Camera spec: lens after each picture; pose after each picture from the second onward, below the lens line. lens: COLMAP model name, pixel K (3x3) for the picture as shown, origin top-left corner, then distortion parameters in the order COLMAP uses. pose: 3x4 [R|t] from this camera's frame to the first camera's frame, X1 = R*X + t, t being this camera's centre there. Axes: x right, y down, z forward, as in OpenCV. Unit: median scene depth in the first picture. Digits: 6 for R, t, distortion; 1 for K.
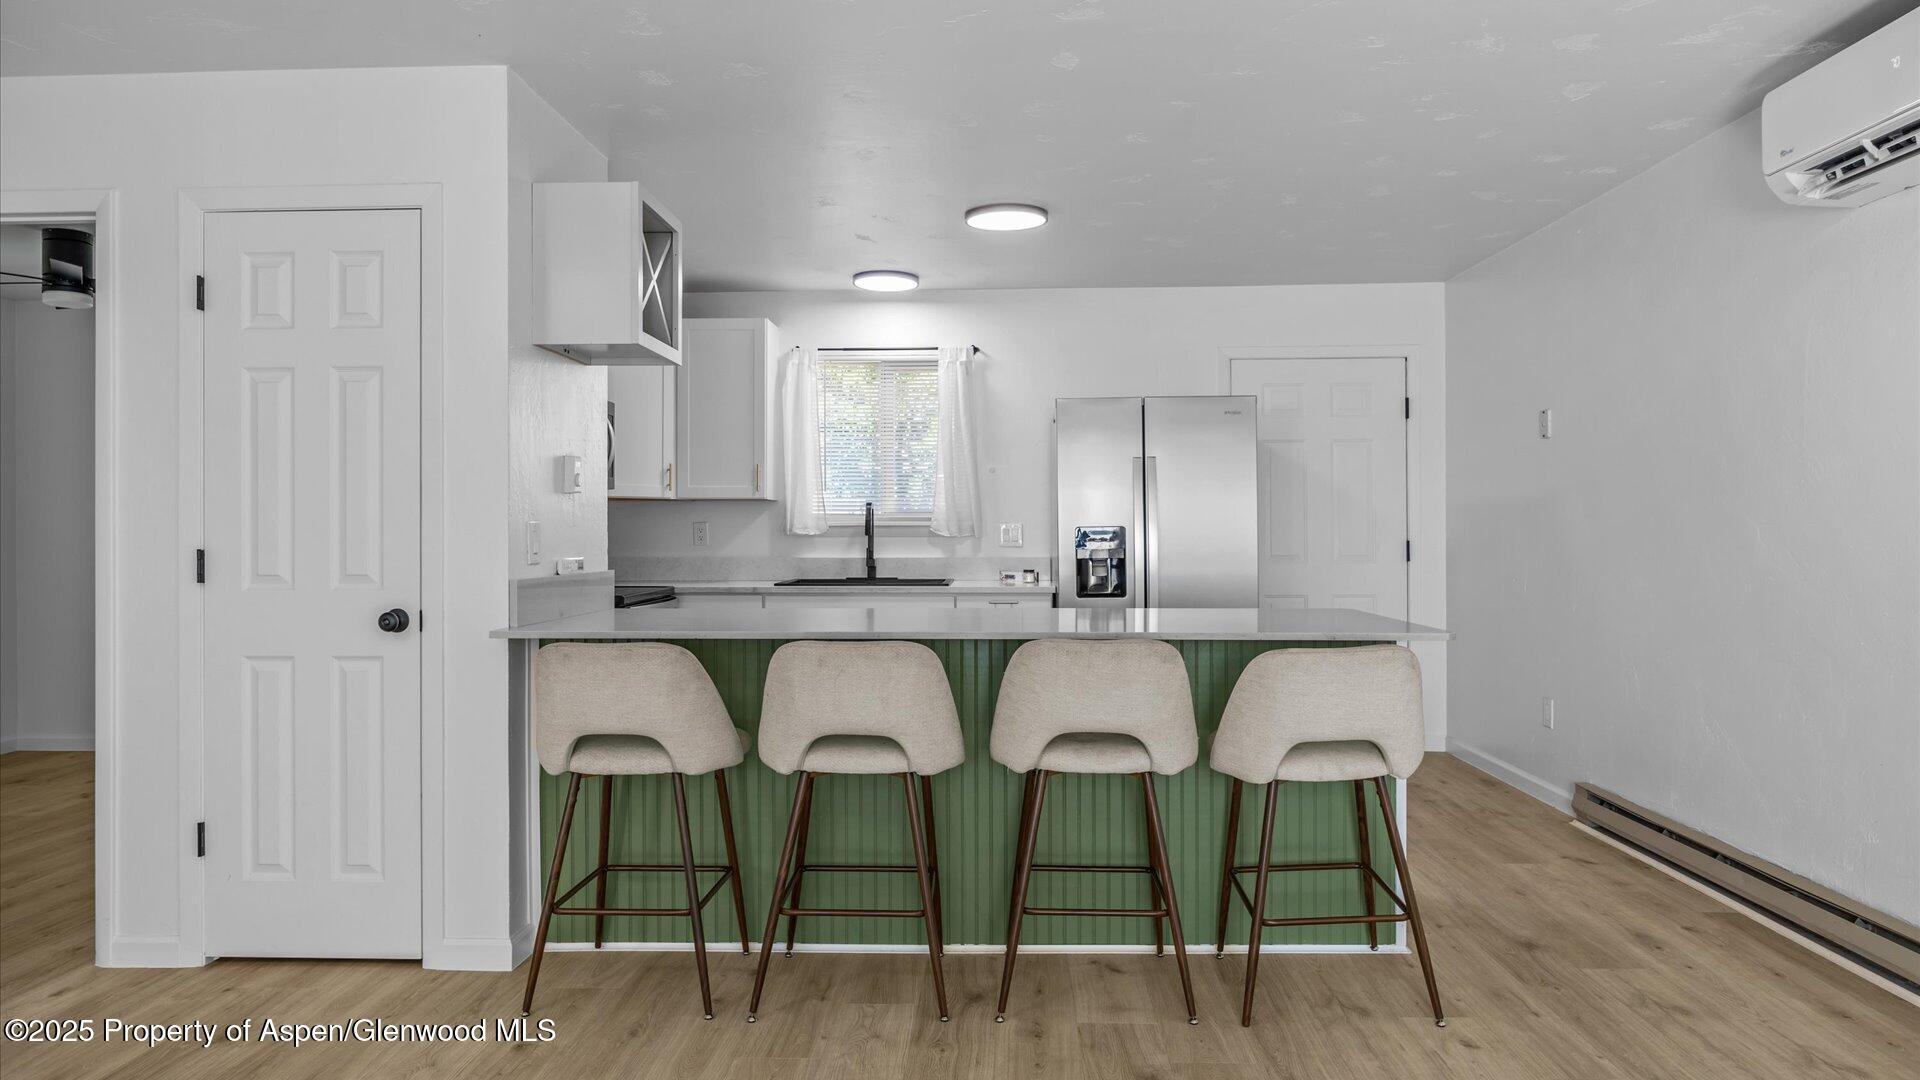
lens RADIAL K [[1214.4, 0, 950.4], [0, 1214.4, 537.6], [0, 0, 1]] dist [-0.004252, 0.001606]
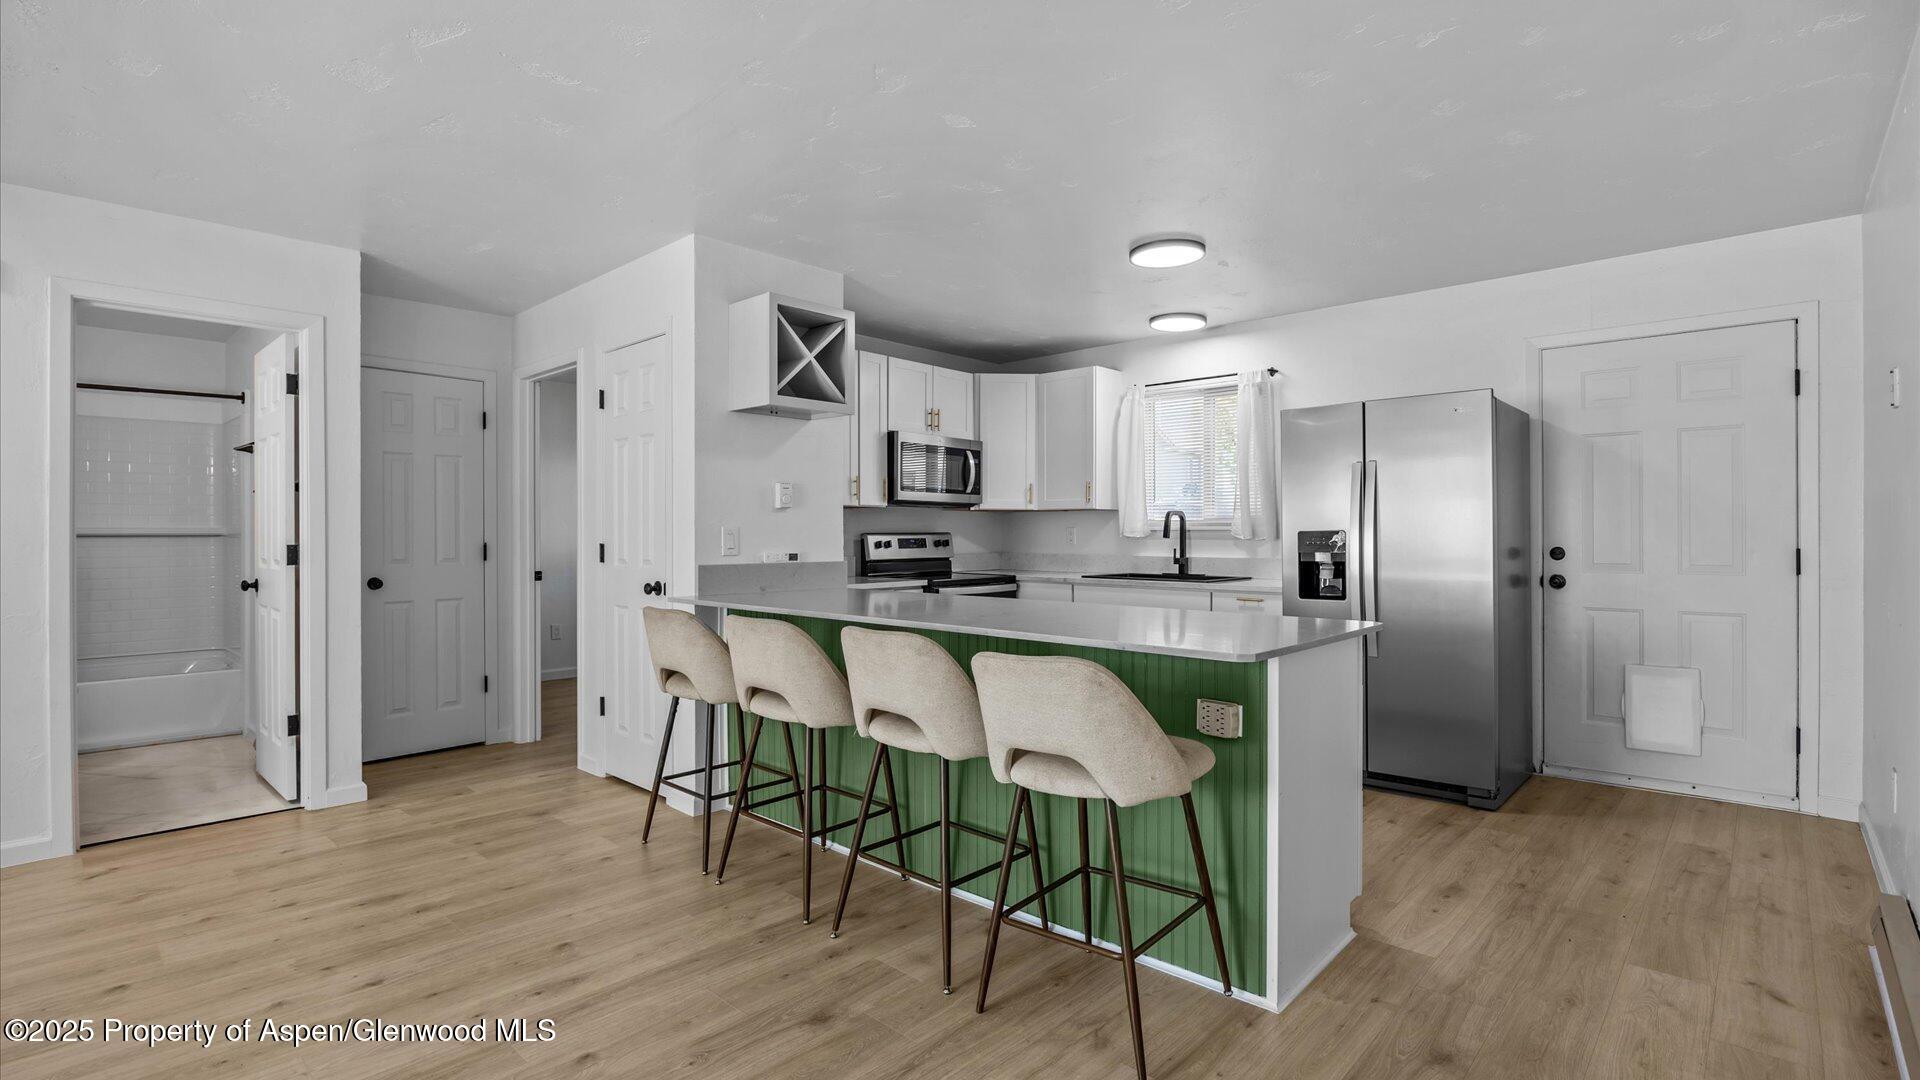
lens RADIAL K [[895.8, 0, 952.6], [0, 895.8, 539.7], [0, 0, 1]] dist [-0.014282, -0.000137]
pose [[0.748387, 0.007073, -0.663224, 0.377011], [-0.005987, 0.999974, 0.003908, -0.002585], [0.663235, 0.001046, 0.748410, 0.212727]]
